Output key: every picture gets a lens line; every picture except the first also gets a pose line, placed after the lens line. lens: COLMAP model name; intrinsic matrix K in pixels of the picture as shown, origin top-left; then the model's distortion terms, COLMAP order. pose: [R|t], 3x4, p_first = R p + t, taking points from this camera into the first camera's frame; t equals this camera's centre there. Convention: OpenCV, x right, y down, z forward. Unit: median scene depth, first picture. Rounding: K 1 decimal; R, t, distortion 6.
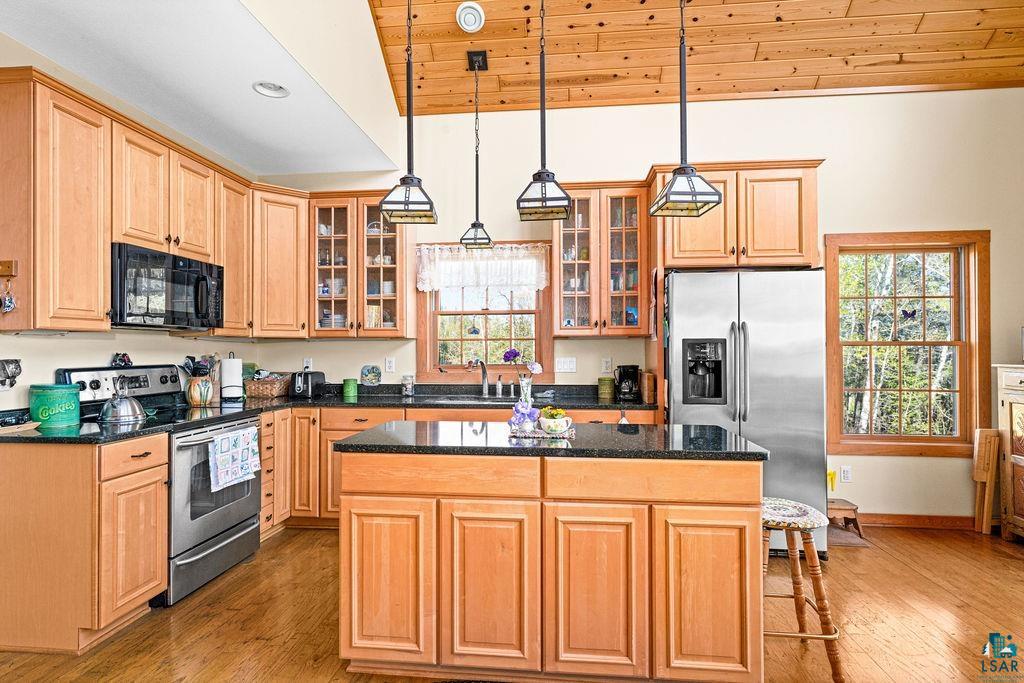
lens RADIAL K [[528.2, 0, 516.5], [0, 528.2, 344.5], [0, 0, 1]] dist [0.000087, 0.002378]
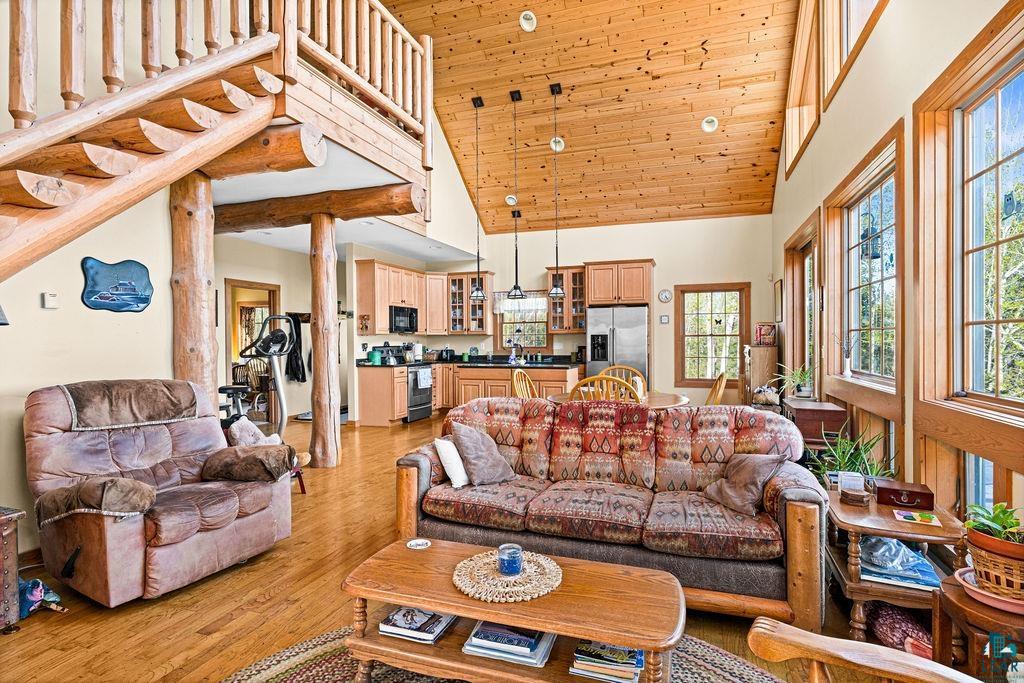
lens RADIAL K [[528.2, 0, 511.0], [0, 528.2, 341.3], [0, 0, 1]] dist [0.000087, 0.002378]
pose [[0.970898, -0.003762, -0.239463, 0.467120], [0.006219, 0.999935, 0.009506, -0.005659], [0.239412, -0.010718, 0.970859, -1.284351]]
